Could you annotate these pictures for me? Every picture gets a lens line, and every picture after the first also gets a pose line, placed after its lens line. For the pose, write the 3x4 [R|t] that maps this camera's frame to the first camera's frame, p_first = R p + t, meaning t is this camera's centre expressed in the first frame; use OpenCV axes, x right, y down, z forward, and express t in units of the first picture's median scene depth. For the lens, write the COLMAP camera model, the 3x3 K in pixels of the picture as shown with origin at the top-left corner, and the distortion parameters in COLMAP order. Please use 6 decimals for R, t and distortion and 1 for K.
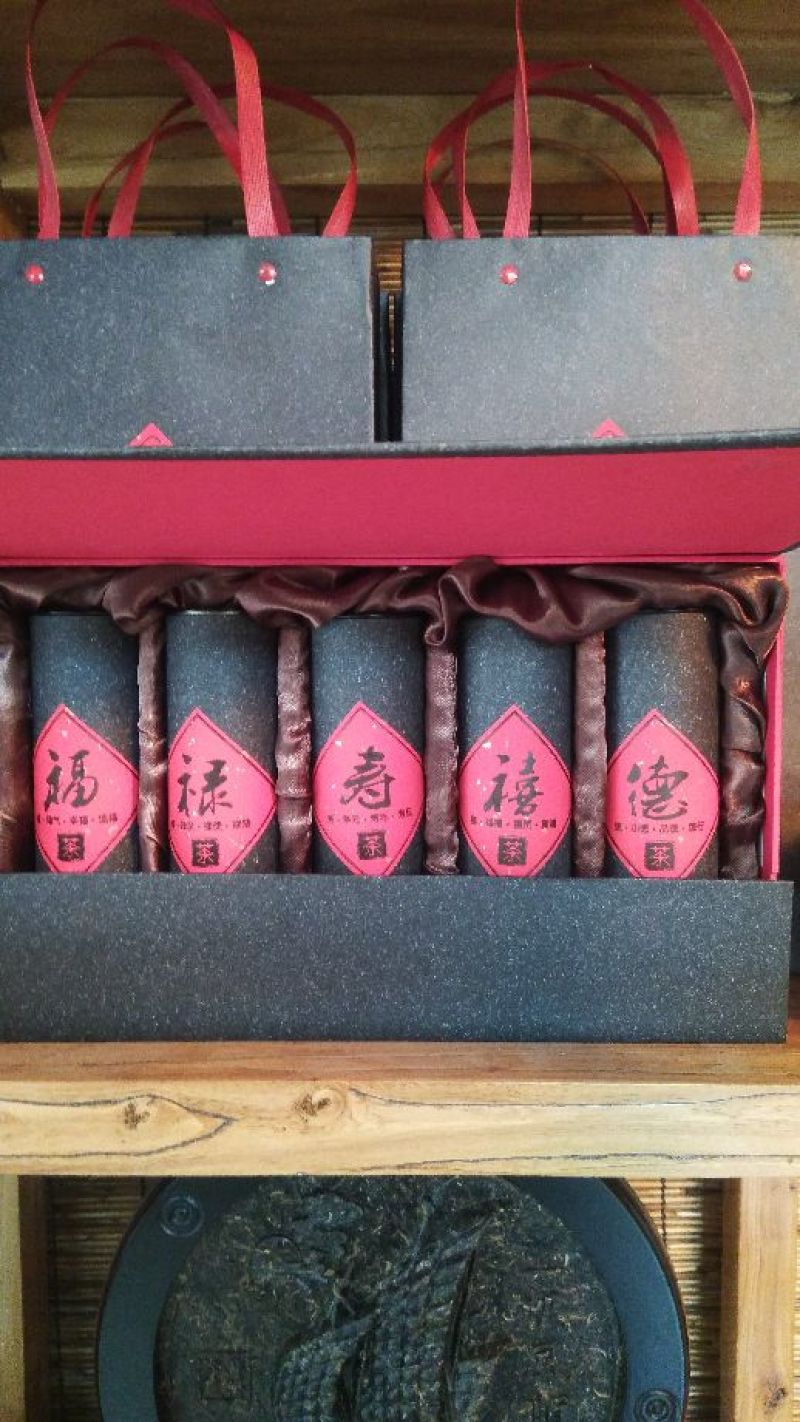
lens RADIAL K [[1130.9, 0, 391.3], [0, 1130.9, 713.1], [0, 0, 1]] dist [0.028305, -0.099505]
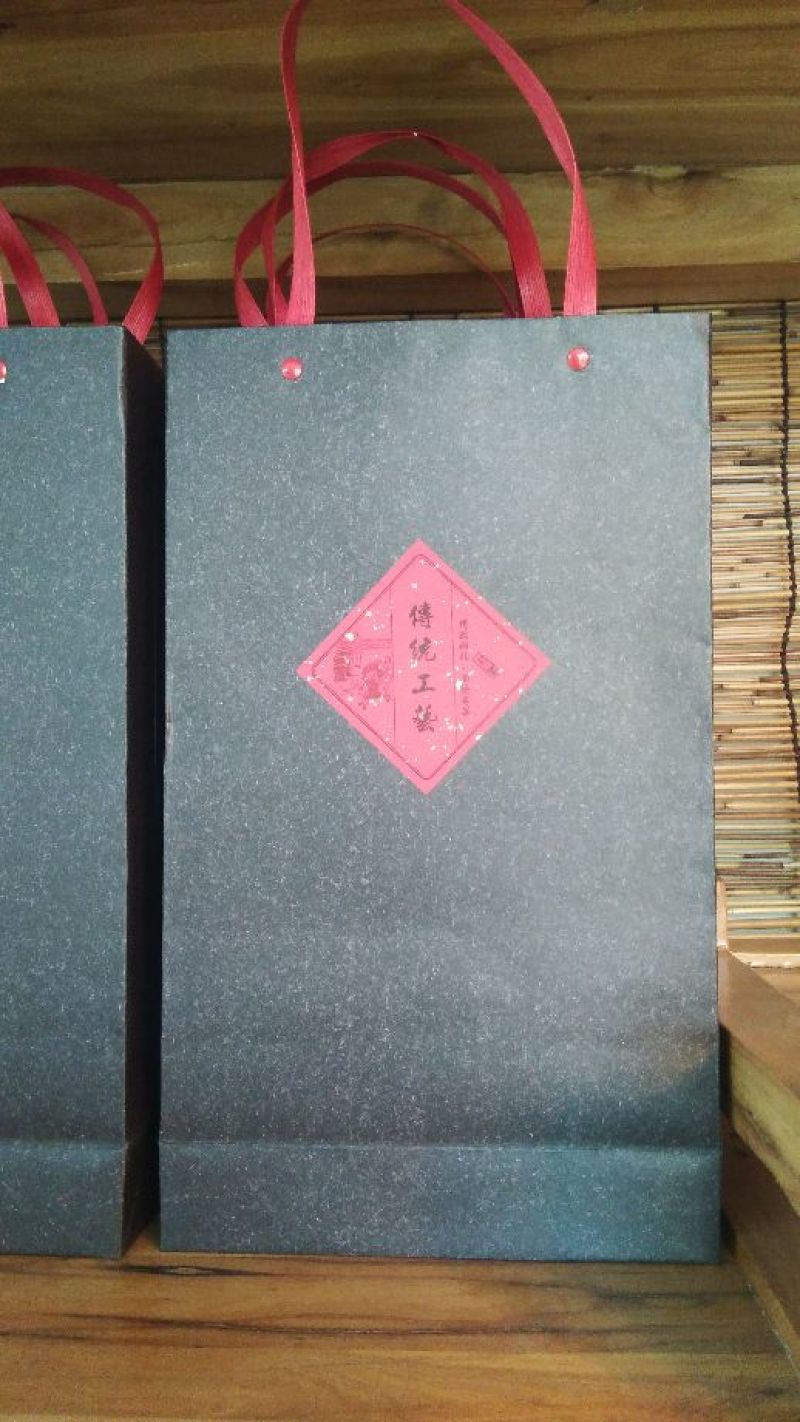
lens RADIAL K [[1130.9, 0, 414.1], [0, 1130.9, 710.5], [0, 0, 1]] dist [0.028305, -0.099505]
pose [[0.999641, -0.007558, -0.025715, 0.211617], [0.004957, 0.994999, -0.099765, -0.058787], [0.026340, 0.099602, 0.994679, 0.211307]]
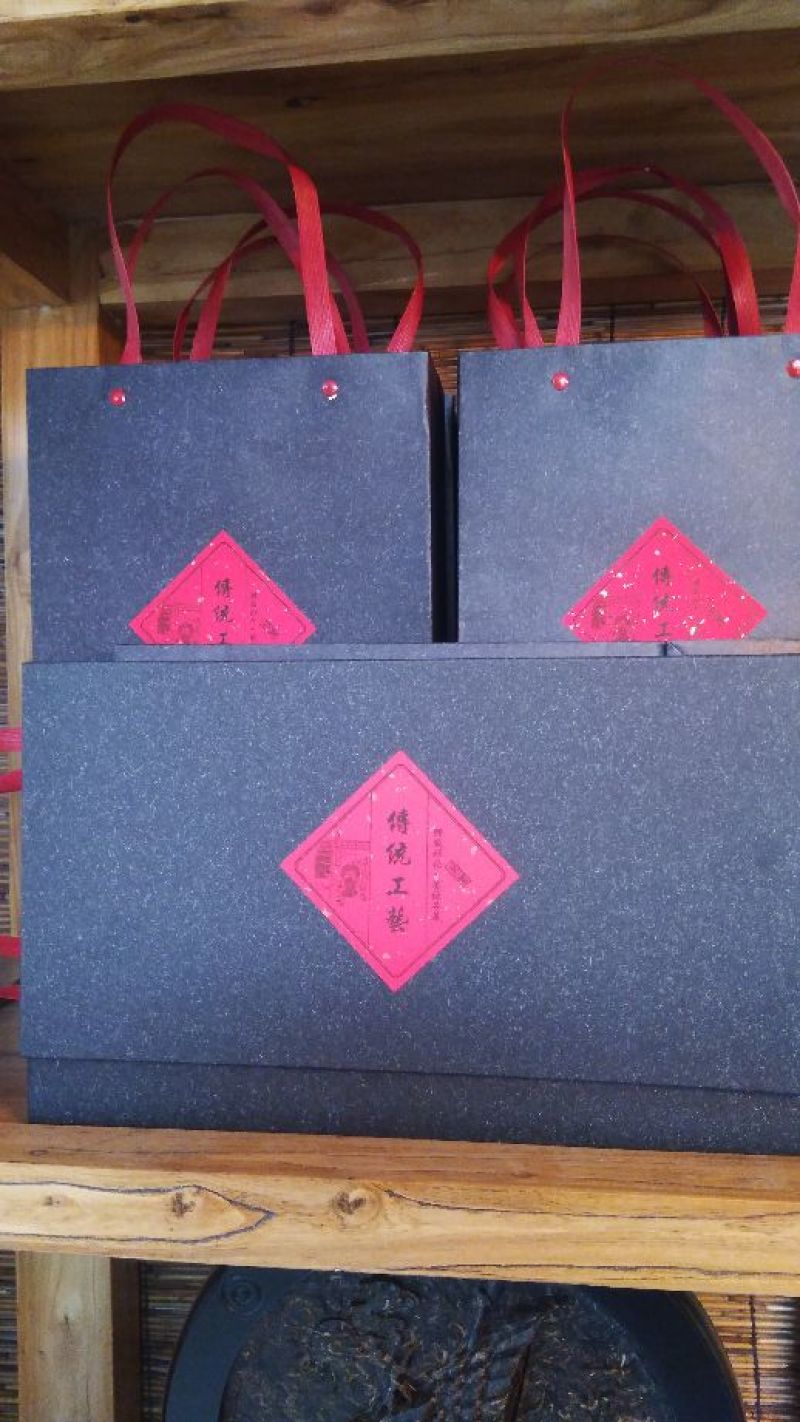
lens RADIAL K [[1130.9, 0, 385.2], [0, 1130.9, 698.8], [0, 0, 1]] dist [0.028305, -0.099505]
pose [[0.992758, -0.004956, -0.120032, 0.067755], [-0.000611, 0.998927, -0.046302, -0.049464], [0.120132, 0.046040, 0.991690, -0.030660]]
